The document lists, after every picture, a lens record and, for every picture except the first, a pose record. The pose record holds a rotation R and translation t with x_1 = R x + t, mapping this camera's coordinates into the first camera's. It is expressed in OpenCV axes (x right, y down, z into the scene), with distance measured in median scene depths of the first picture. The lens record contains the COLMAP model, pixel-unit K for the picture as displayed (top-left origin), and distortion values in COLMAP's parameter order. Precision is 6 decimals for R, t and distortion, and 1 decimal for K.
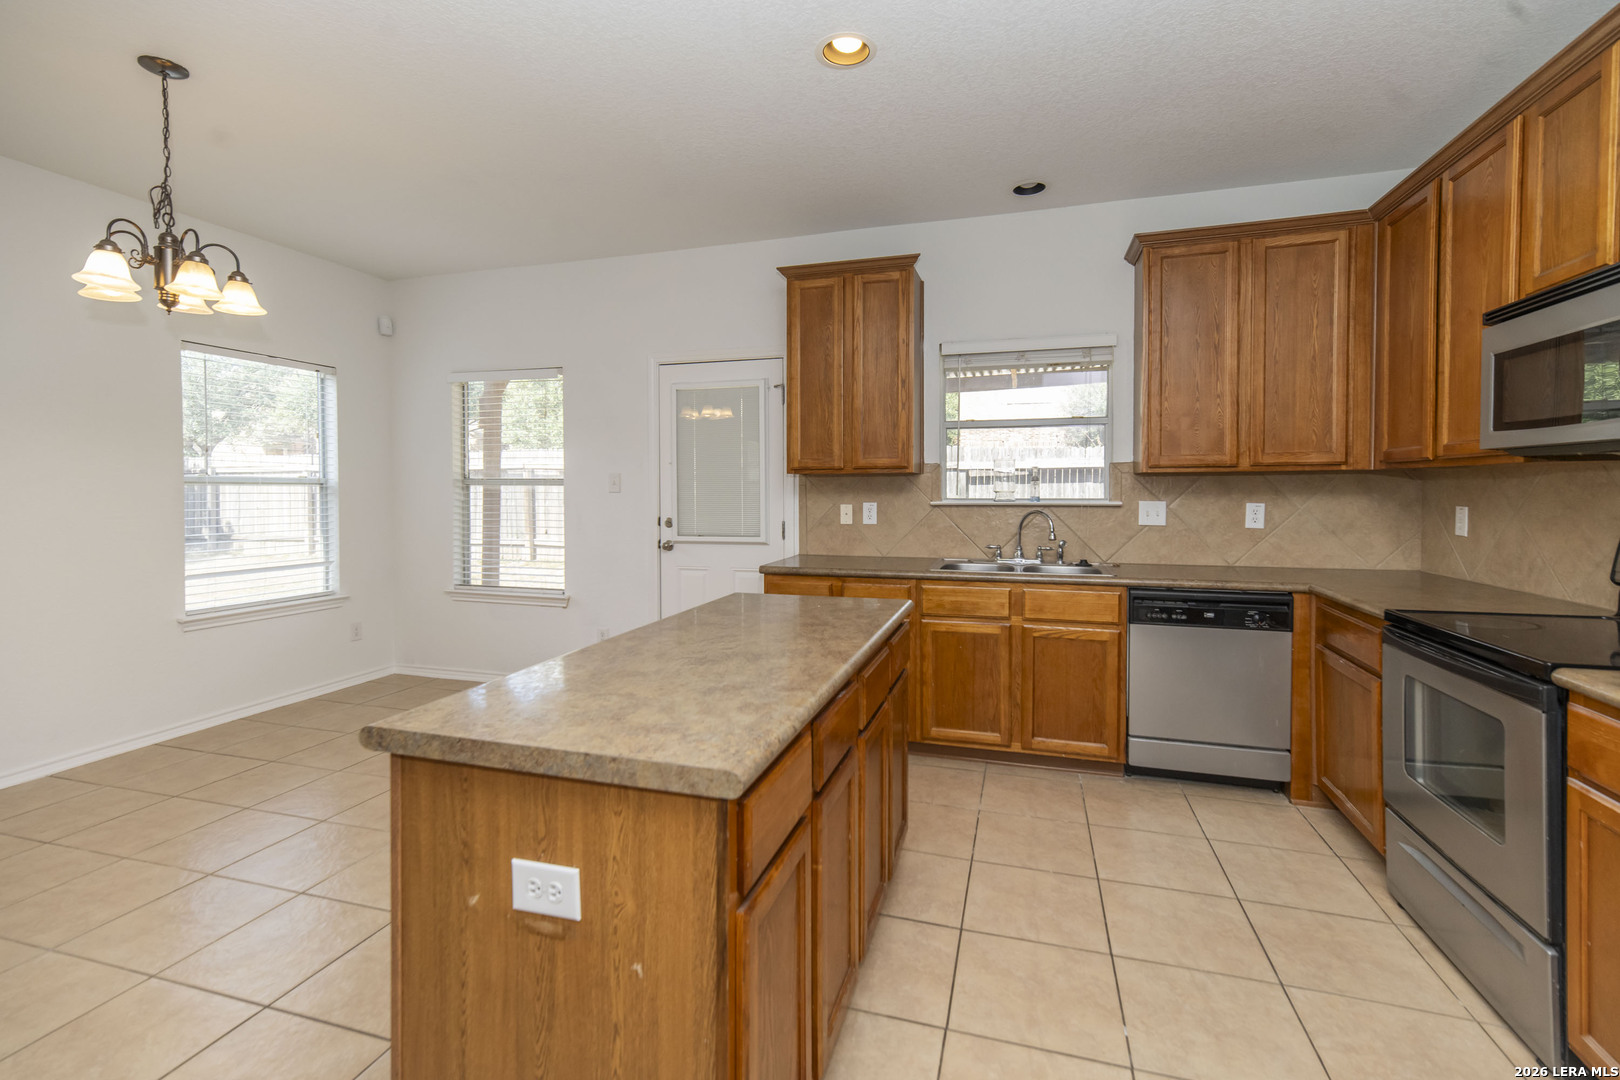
lens RADIAL K [[708.1, 0, 804.7], [0, 708.1, 502.8], [0, 0, 1]] dist [0.011761, 0.000773]
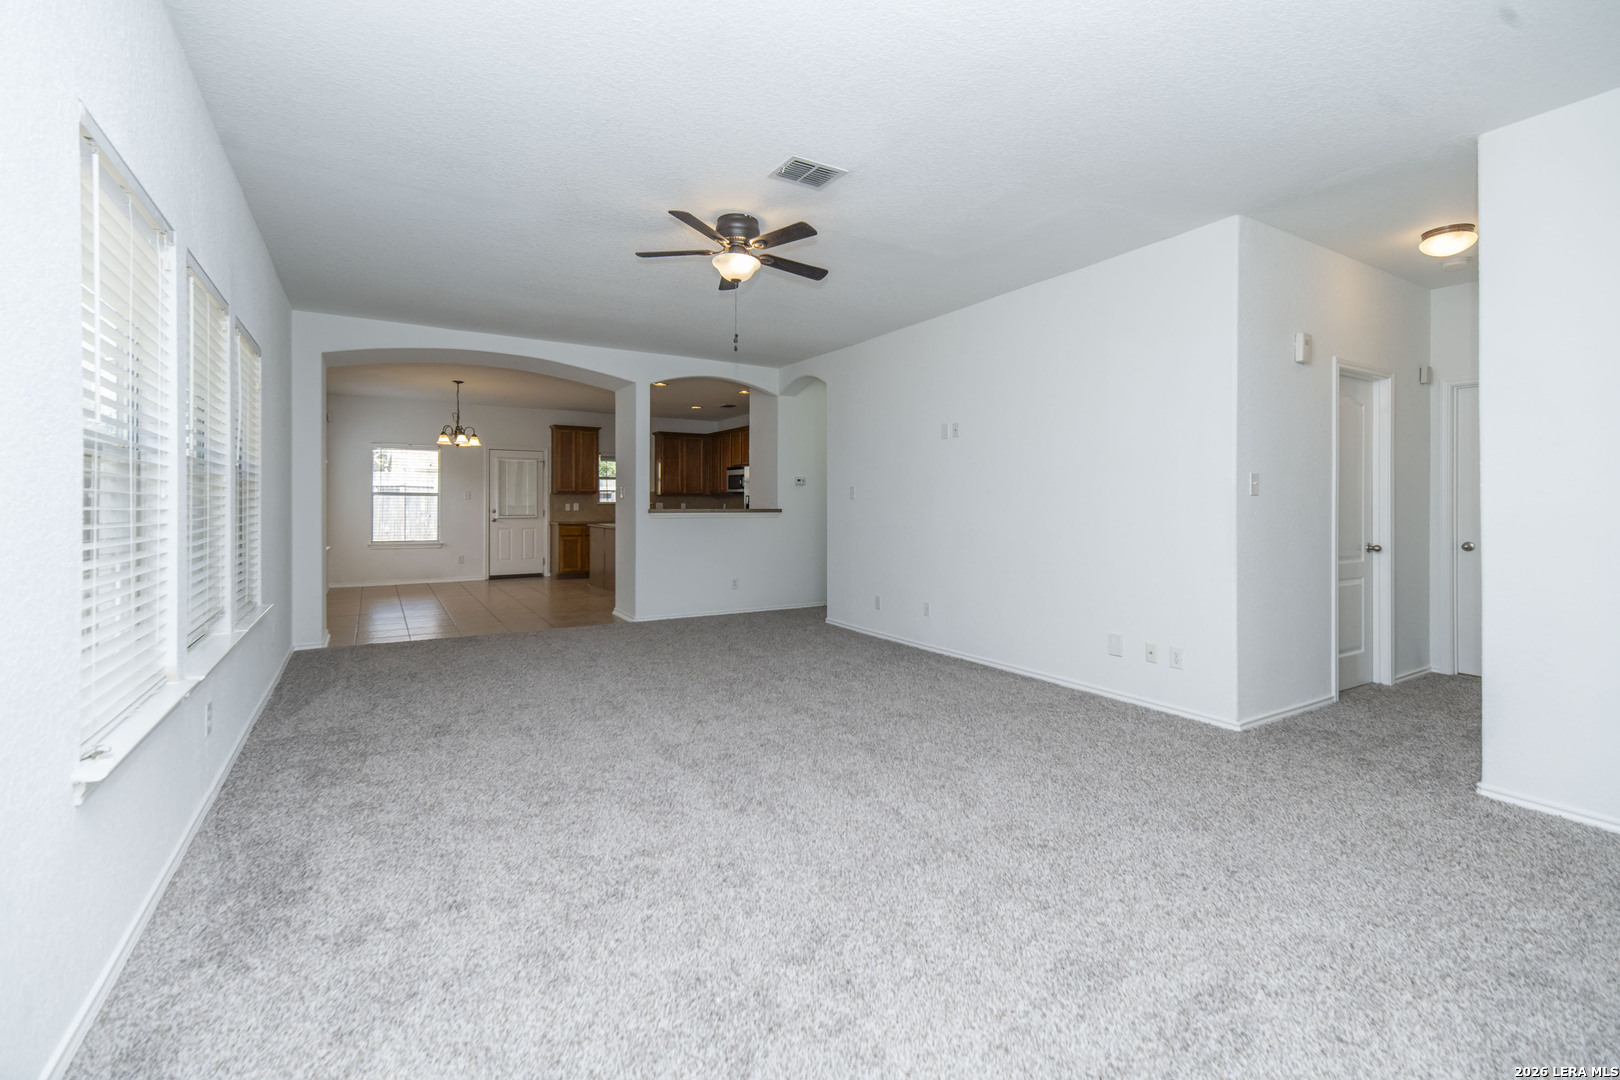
lens RADIAL K [[708.1, 0, 807.8], [0, 708.1, 523.0], [0, 0, 1]] dist [0.011761, 0.000773]
pose [[0.651214, -0.008484, 0.758847, -1.906351], [0.014416, 0.999895, -0.001193, 0.123236], [-0.758757, 0.011716, 0.651268, -2.063793]]
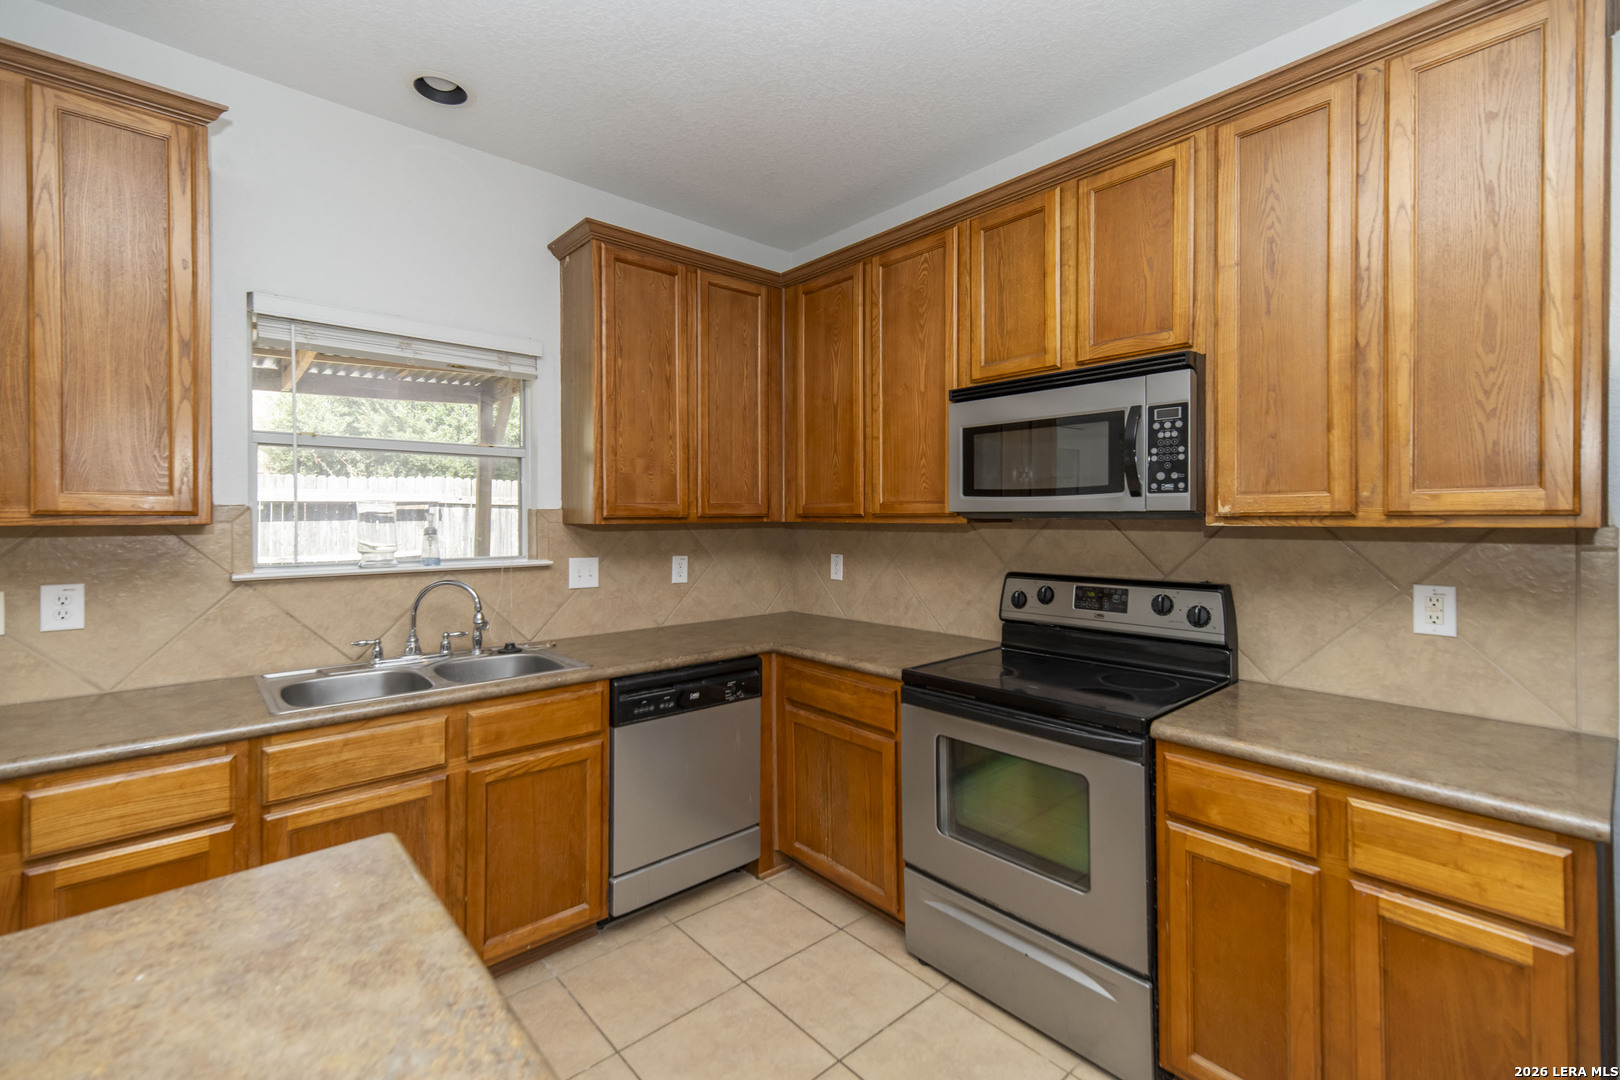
lens RADIAL K [[708.1, 0, 803.2], [0, 708.1, 518.3], [0, 0, 1]] dist [0.011761, 0.000773]
pose [[0.523064, -0.000438, 0.852293, -0.076863], [0.019561, 0.999743, -0.011491, -0.038844], [-0.852069, 0.022683, 0.522938, 0.425887]]
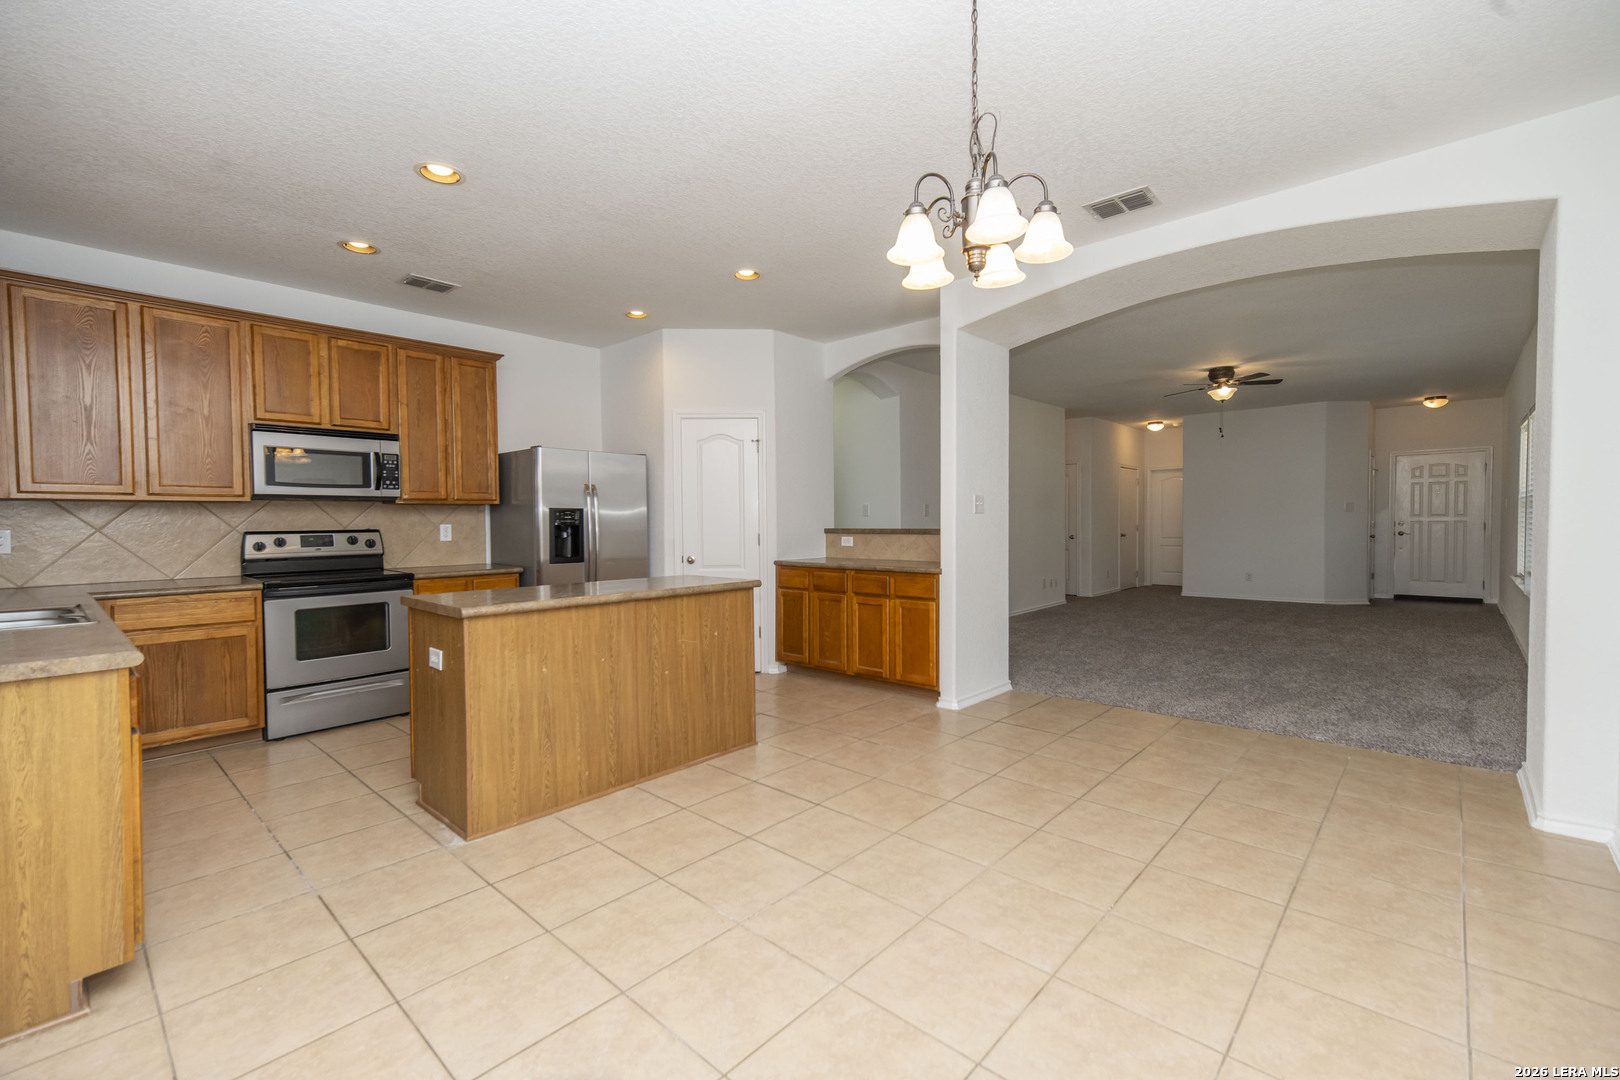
lens RADIAL K [[708.1, 0, 817.0], [0, 708.1, 541.8], [0, 0, 1]] dist [0.011761, 0.000773]
pose [[-0.904729, -0.005897, 0.425946, -0.847839], [0.017584, 0.998535, 0.051173, -0.012332], [-0.425624, 0.053788, -0.903300, 1.444332]]
